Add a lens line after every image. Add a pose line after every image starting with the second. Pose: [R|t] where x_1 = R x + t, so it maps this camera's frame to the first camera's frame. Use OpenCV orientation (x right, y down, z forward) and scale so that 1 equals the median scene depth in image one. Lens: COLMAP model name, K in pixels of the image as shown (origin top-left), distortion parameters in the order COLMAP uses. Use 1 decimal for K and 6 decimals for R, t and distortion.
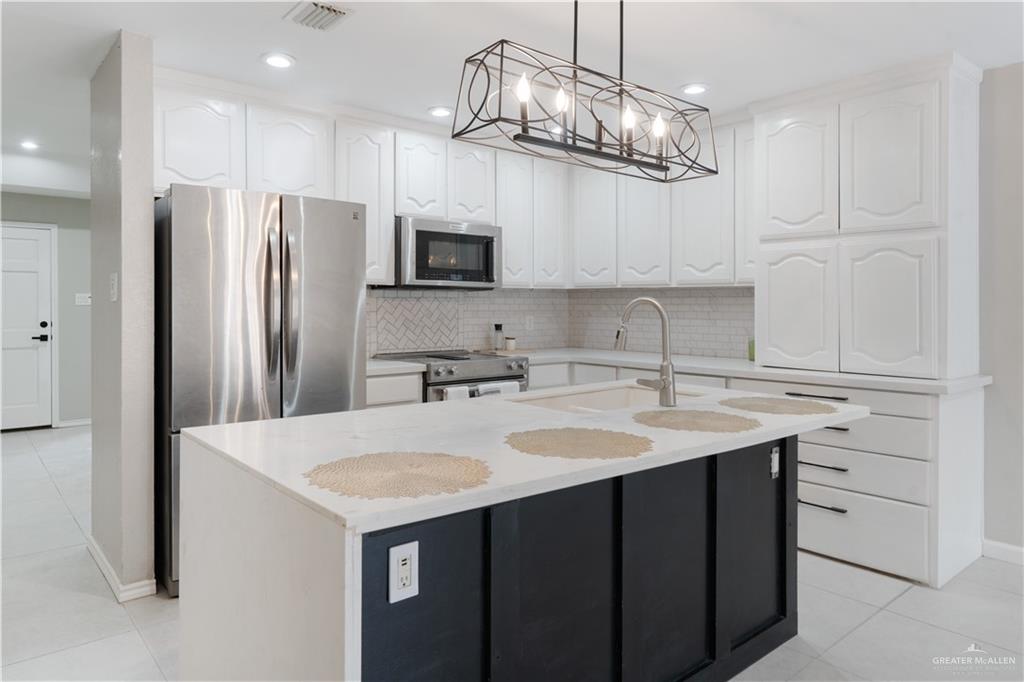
lens RADIAL K [[656.4, 0, 511.3], [0, 656.4, 301.2], [0, 0, 1]] dist [0.000272, 0.000358]
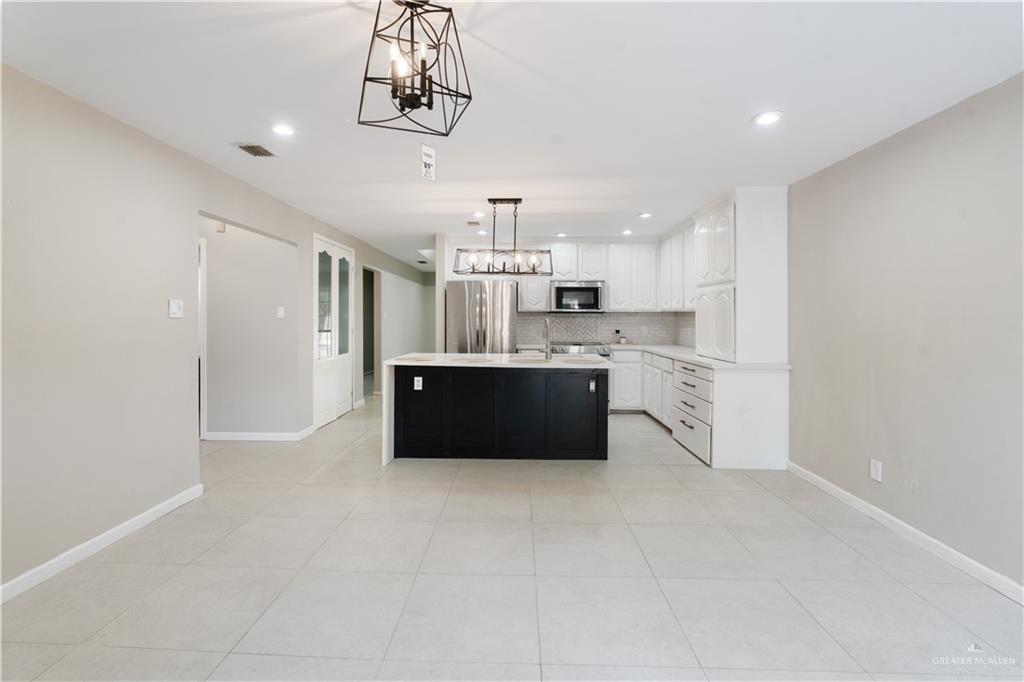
lens RADIAL K [[474.2, 0, 512.7], [0, 474.2, 309.2], [0, 0, 1]] dist [0.000155, -0.000037]
pose [[0.753521, -0.009508, -0.657355, 0.808569], [0.002003, 0.999924, -0.012166, -0.012603], [0.657421, 0.007850, 0.753483, -0.324156]]
